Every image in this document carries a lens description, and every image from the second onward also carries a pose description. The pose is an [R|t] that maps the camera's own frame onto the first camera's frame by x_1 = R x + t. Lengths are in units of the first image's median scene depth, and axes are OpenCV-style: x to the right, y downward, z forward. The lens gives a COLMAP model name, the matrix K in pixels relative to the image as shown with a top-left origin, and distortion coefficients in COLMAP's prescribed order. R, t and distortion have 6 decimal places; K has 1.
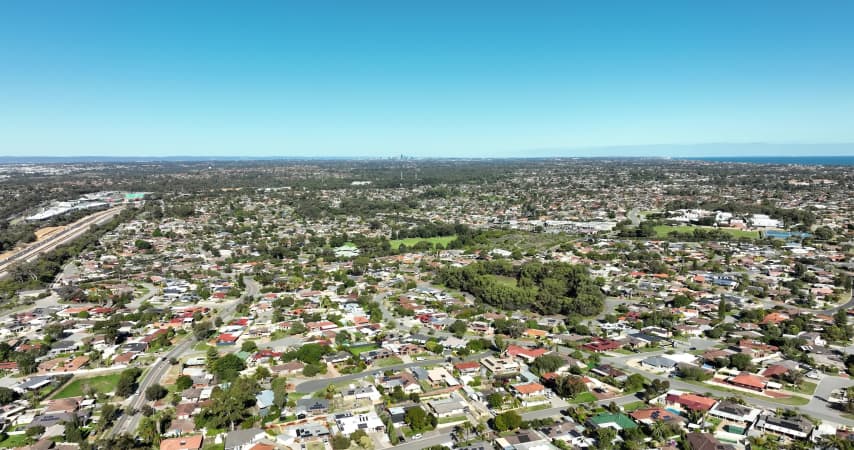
lens RADIAL K [[595.8, 0, 432.0], [0, 595.8, 226.3], [0, 0, 1]] dist [-0.004579, 0.009406]
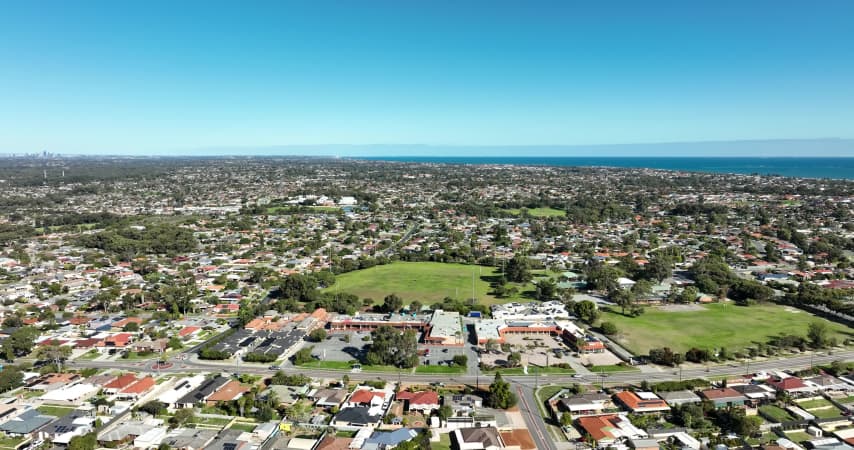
lens RADIAL K [[595.8, 0, 432.0], [0, 595.8, 226.3], [0, 0, 1]] dist [-0.004579, 0.009406]
pose [[0.866621, -0.050327, 0.496422, 0.018961], [0.049284, 0.998669, 0.015208, 0.035357], [-0.496527, 0.011286, 0.867948, -0.294338]]
